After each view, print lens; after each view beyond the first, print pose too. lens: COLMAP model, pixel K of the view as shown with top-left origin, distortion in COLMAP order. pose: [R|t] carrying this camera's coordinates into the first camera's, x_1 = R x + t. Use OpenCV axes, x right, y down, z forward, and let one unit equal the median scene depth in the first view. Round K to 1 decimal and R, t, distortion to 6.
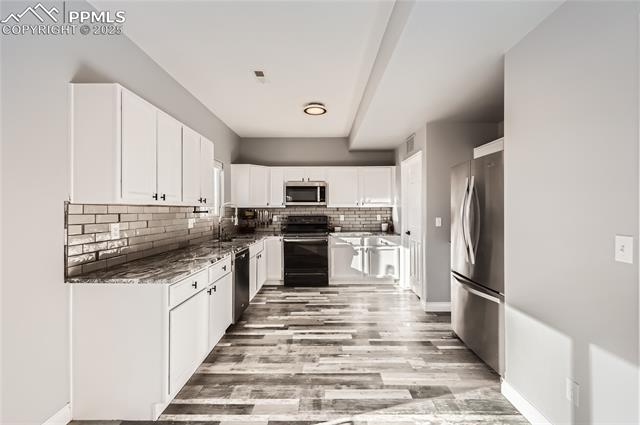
lens RADIAL K [[274.4, 0, 321.4], [0, 274.4, 209.1], [0, 0, 1]] dist [0.003029, -0.000915]
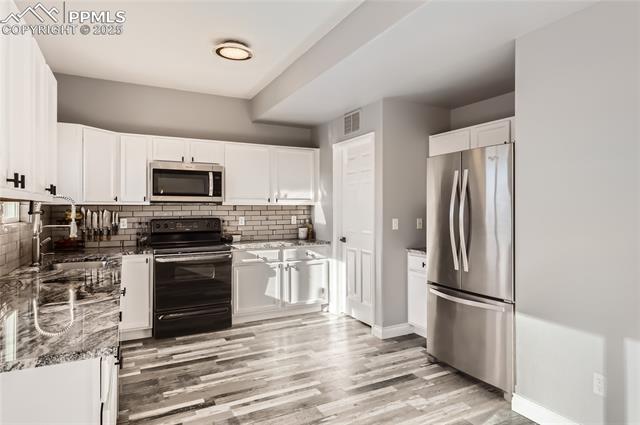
lens RADIAL K [[393.8, 0, 353.2], [0, 393.8, 208.0], [0, 0, 1]] dist [-0.000215, 0.009406]
pose [[0.866180, 0.001118, 0.499730, -0.228030], [-0.001076, 0.999999, -0.000372, 0.000799], [-0.499730, -0.000216, 0.866181, 0.066566]]
